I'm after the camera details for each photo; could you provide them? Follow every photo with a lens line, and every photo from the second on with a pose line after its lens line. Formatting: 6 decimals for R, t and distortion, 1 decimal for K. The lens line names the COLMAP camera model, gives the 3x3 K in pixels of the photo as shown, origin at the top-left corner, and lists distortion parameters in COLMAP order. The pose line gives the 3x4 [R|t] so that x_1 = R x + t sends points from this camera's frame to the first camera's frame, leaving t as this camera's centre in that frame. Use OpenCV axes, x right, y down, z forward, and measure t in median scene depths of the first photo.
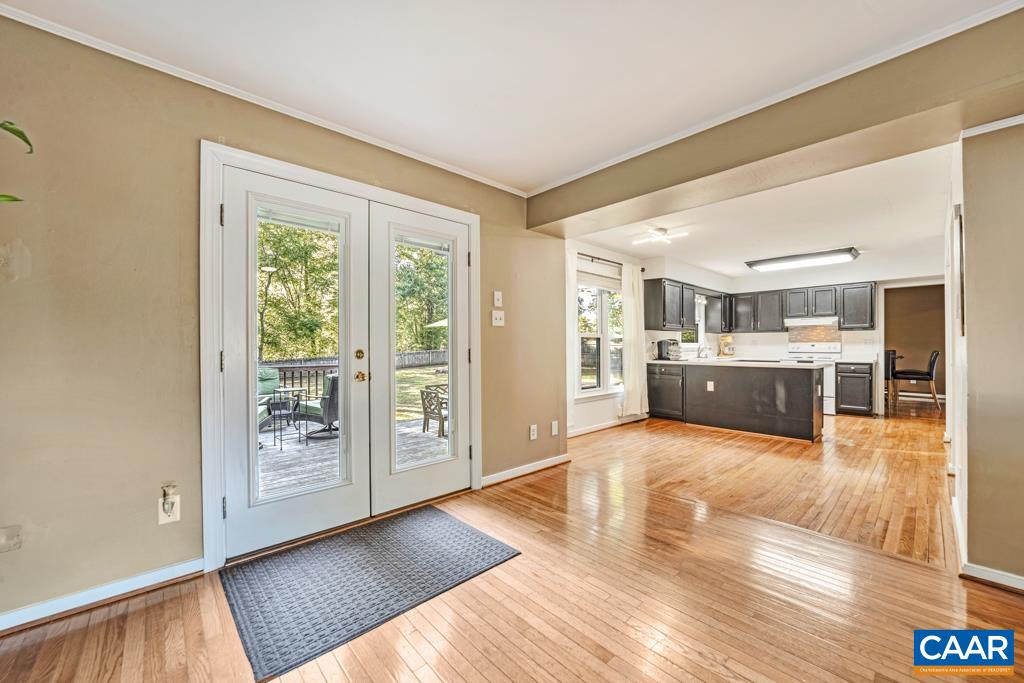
lens RADIAL K [[394.0, 0, 517.2], [0, 394.0, 339.7], [0, 0, 1]] dist [-0.019517, 0.000196]
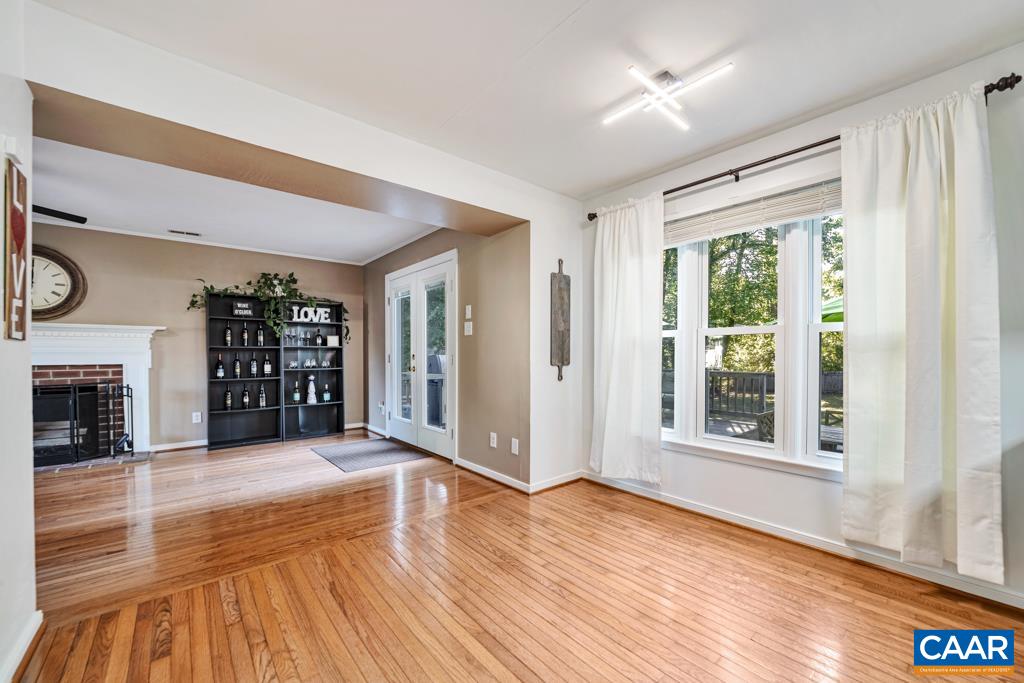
lens RADIAL K [[399.2, 0, 514.7], [0, 399.2, 355.9], [0, 0, 1]] dist [-0.016775, 0.000072]
pose [[-0.048343, 0.008492, -0.998795, 1.131667], [0.015509, 0.999850, 0.007750, 0.019223], [0.998710, -0.015116, -0.048468, 1.207462]]
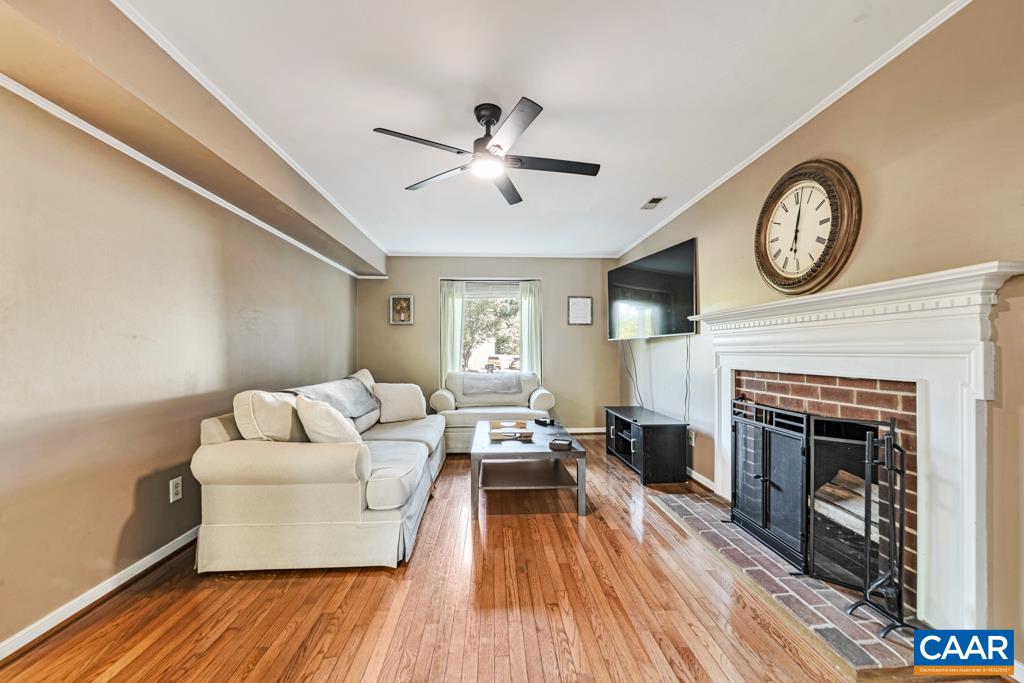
lens RADIAL K [[394.0, 0, 517.2], [0, 394.0, 339.7], [0, 0, 1]] dist [-0.019517, 0.000196]
pose [[-0.774232, 0.022607, 0.632498, -0.052615], [-0.006329, 0.999035, -0.043455, 0.007322], [-0.632870, -0.037647, -0.773342, 0.527061]]
